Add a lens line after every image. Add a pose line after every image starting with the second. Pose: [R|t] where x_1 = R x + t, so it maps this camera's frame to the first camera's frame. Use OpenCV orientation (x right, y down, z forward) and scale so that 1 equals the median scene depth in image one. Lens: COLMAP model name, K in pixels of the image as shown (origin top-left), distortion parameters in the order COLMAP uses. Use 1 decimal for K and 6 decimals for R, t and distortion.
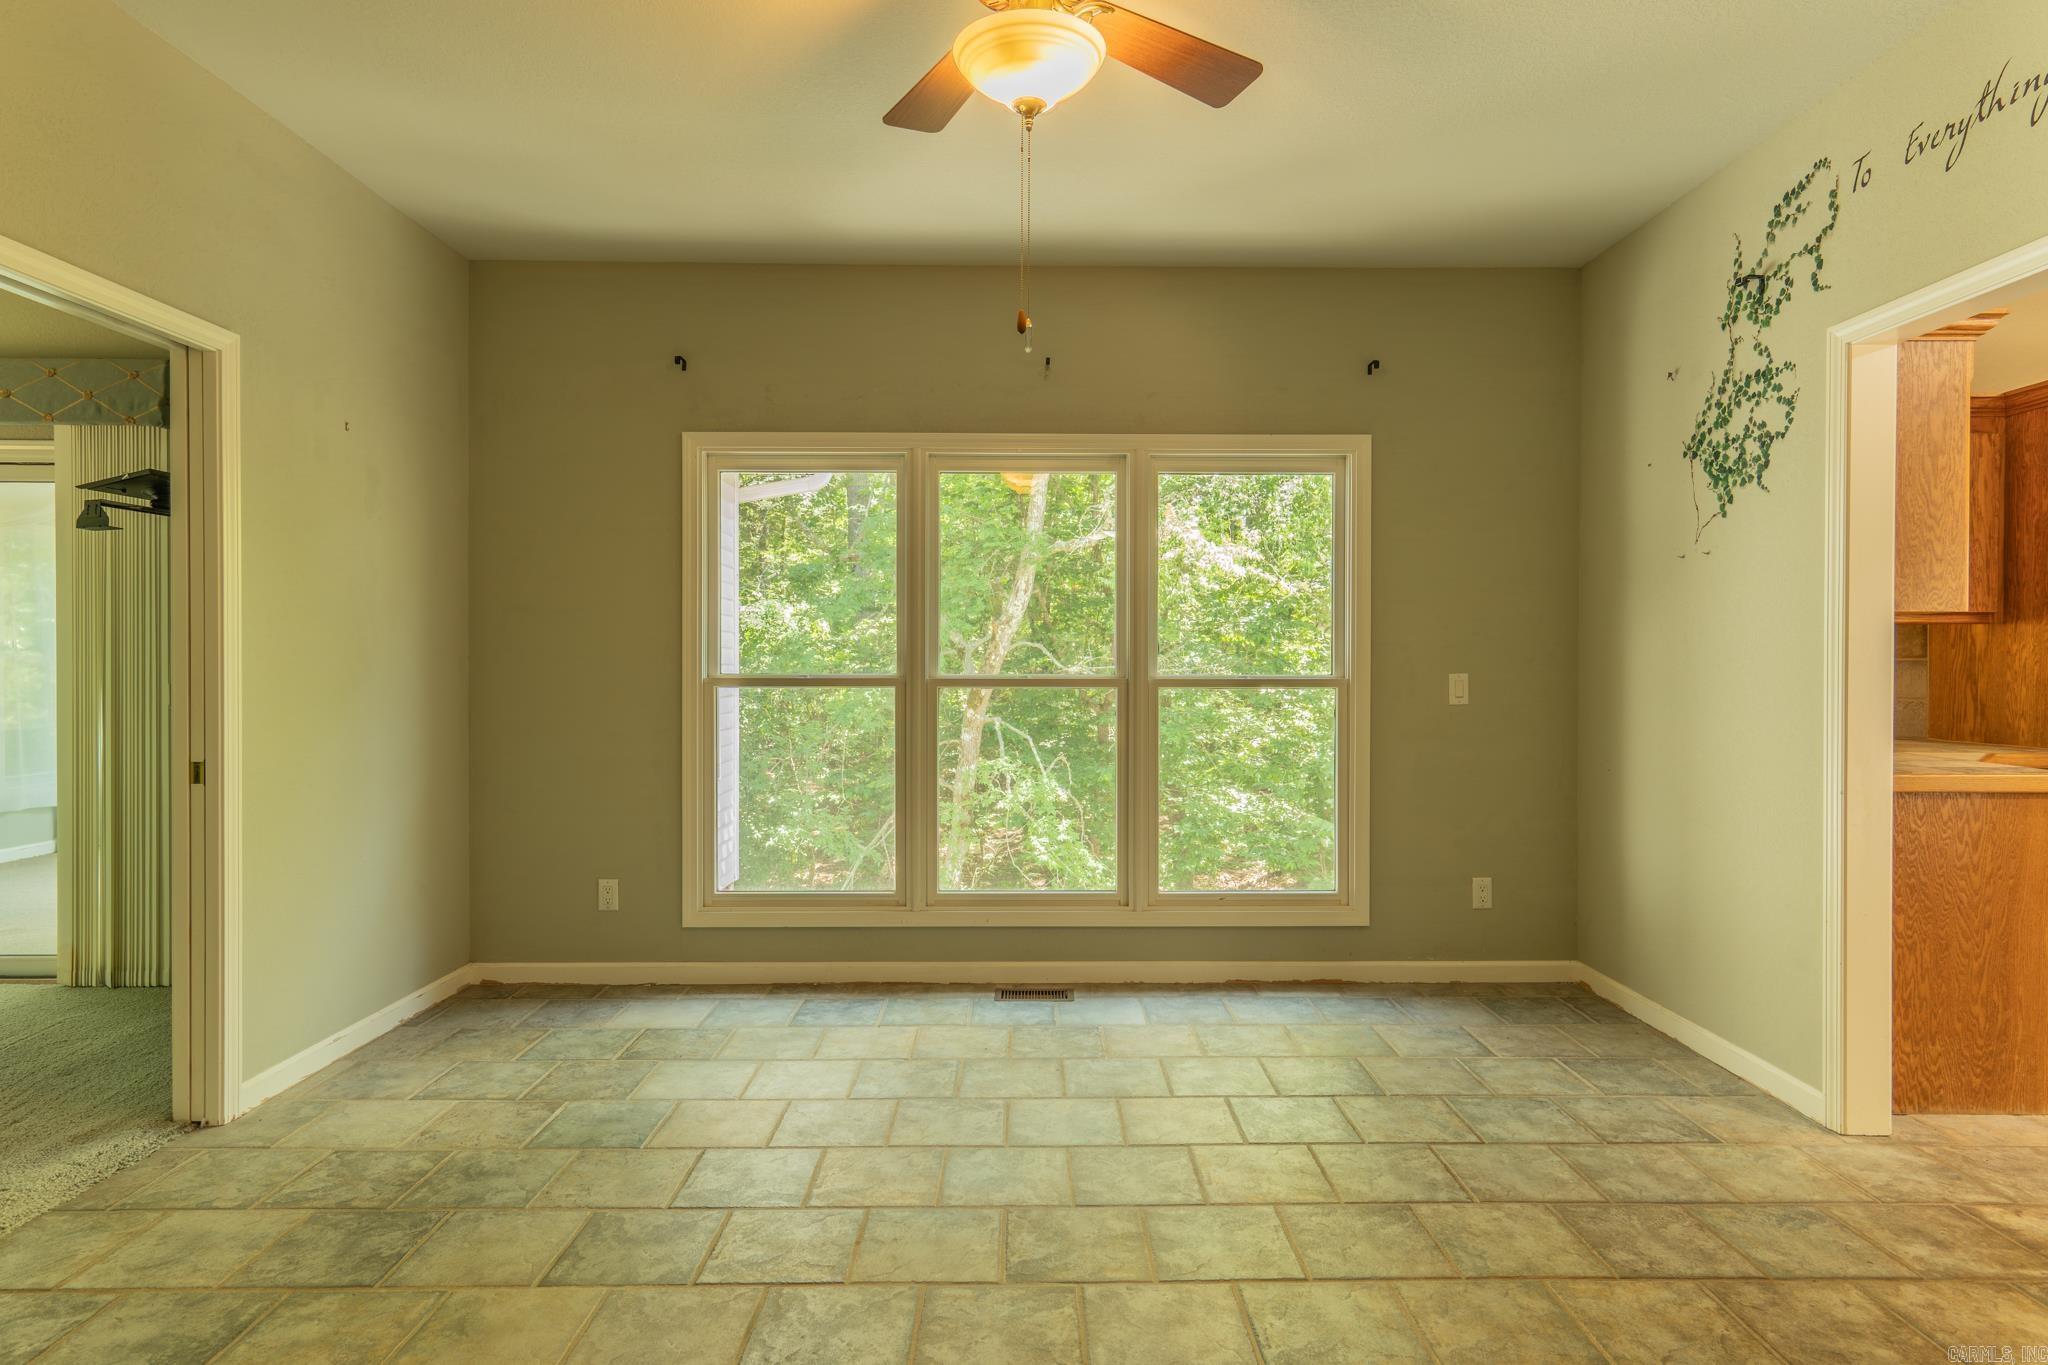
lens RADIAL K [[1096.5, 0, 1030.2], [0, 1096.5, 675.4], [0, 0, 1]] dist [0.001852, 0.003670]
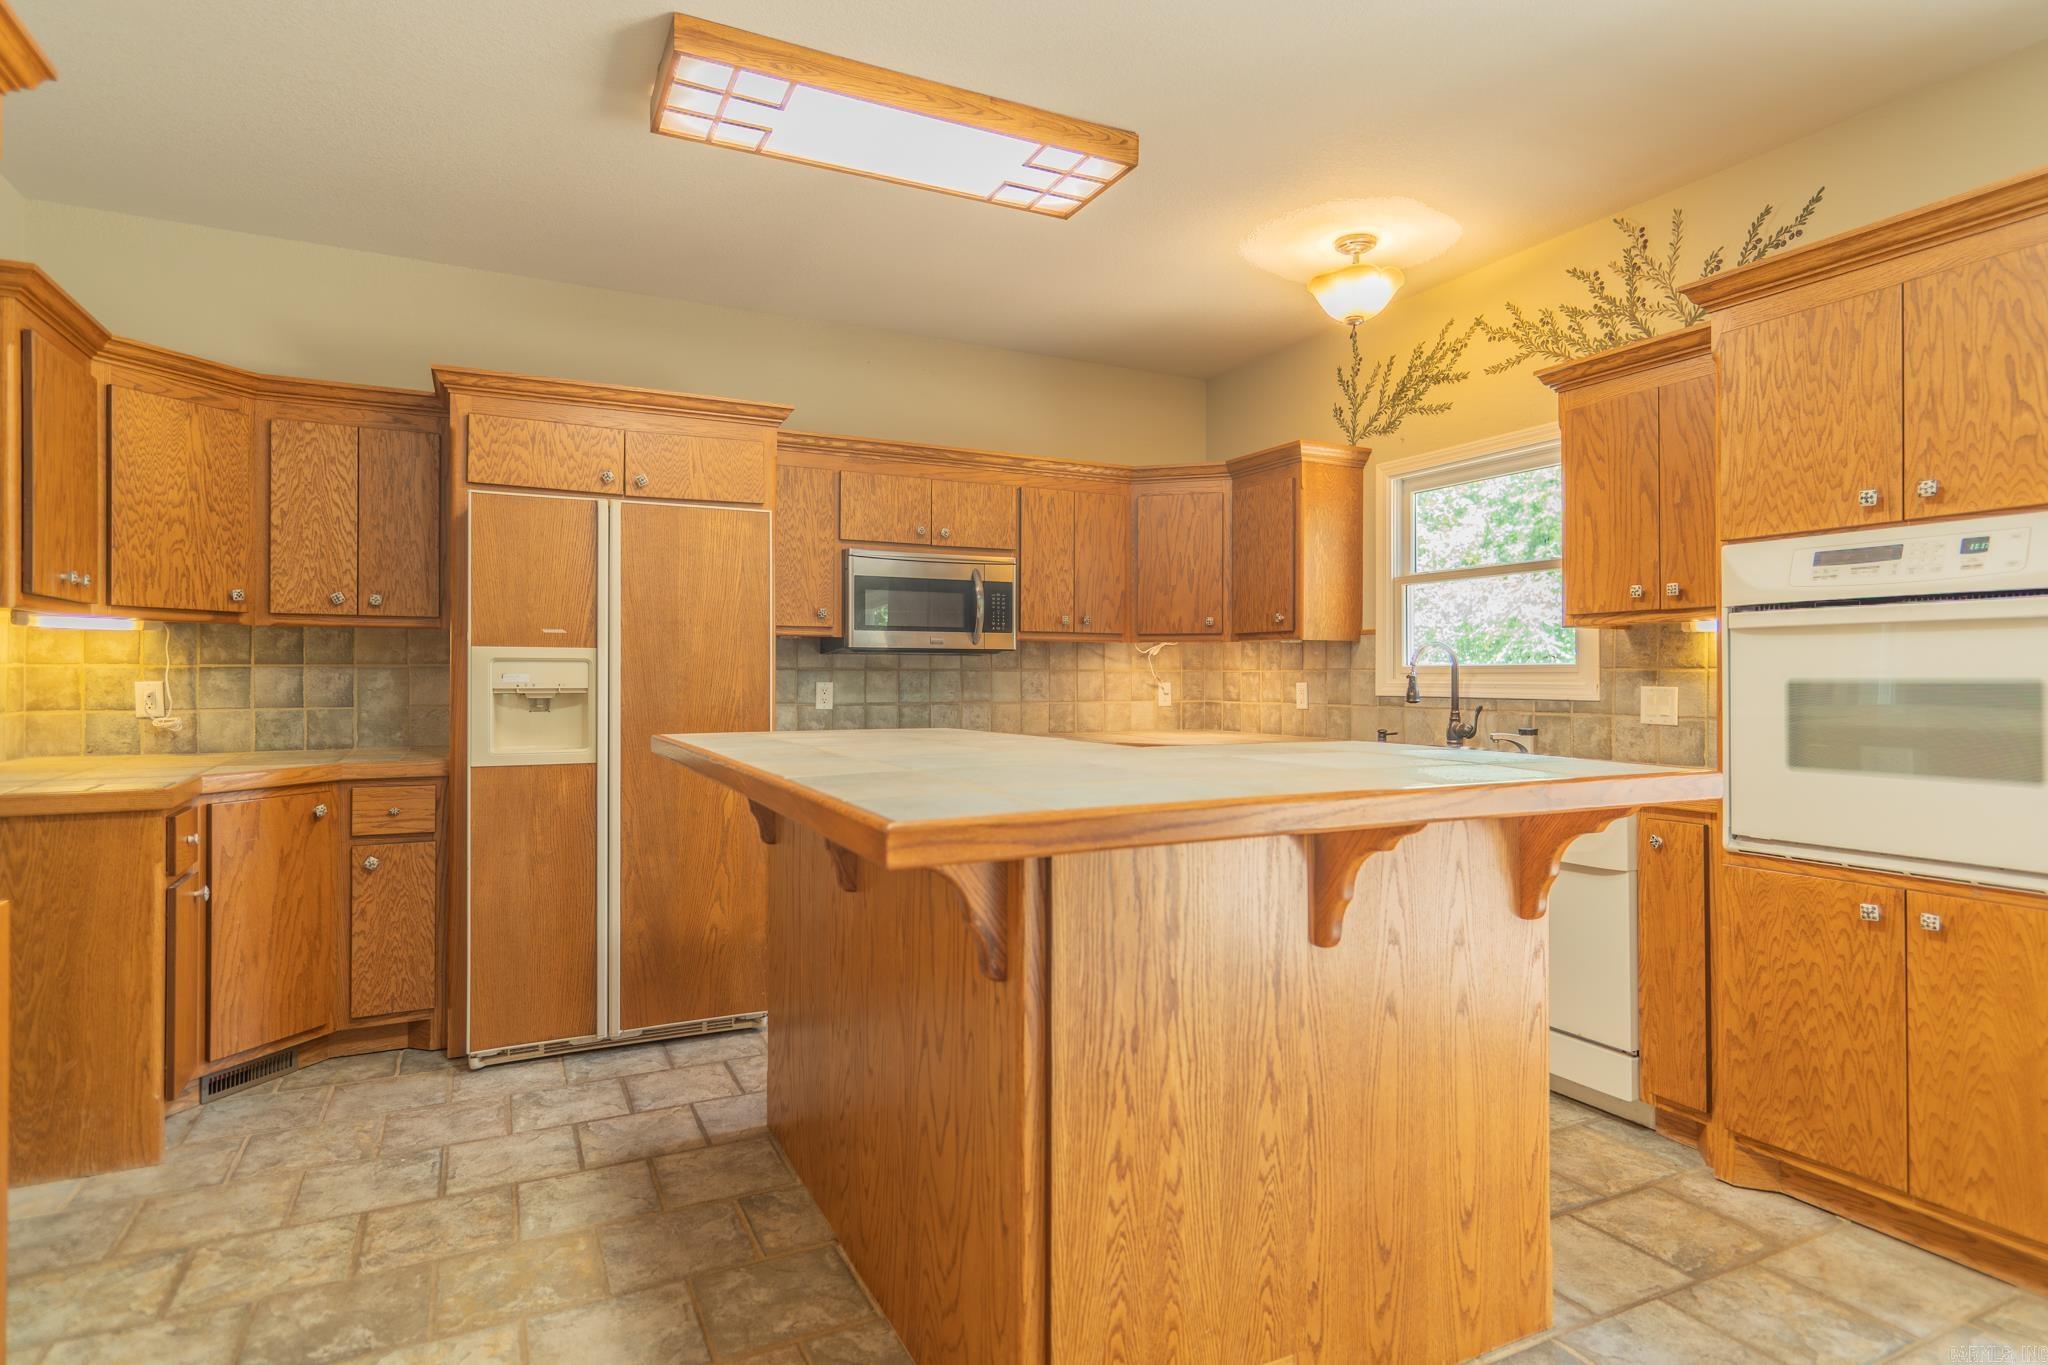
lens RADIAL K [[1061.9, 0, 1024.0], [0, 1061.9, 682.5], [0, 0, 1]] dist [-0.000933, 0.000658]
pose [[0.901410, 0.005948, 0.432926, 1.205722], [-0.005550, 0.999982, -0.002182, -0.000664], [-0.432931, -0.000436, 0.901427, -0.095370]]
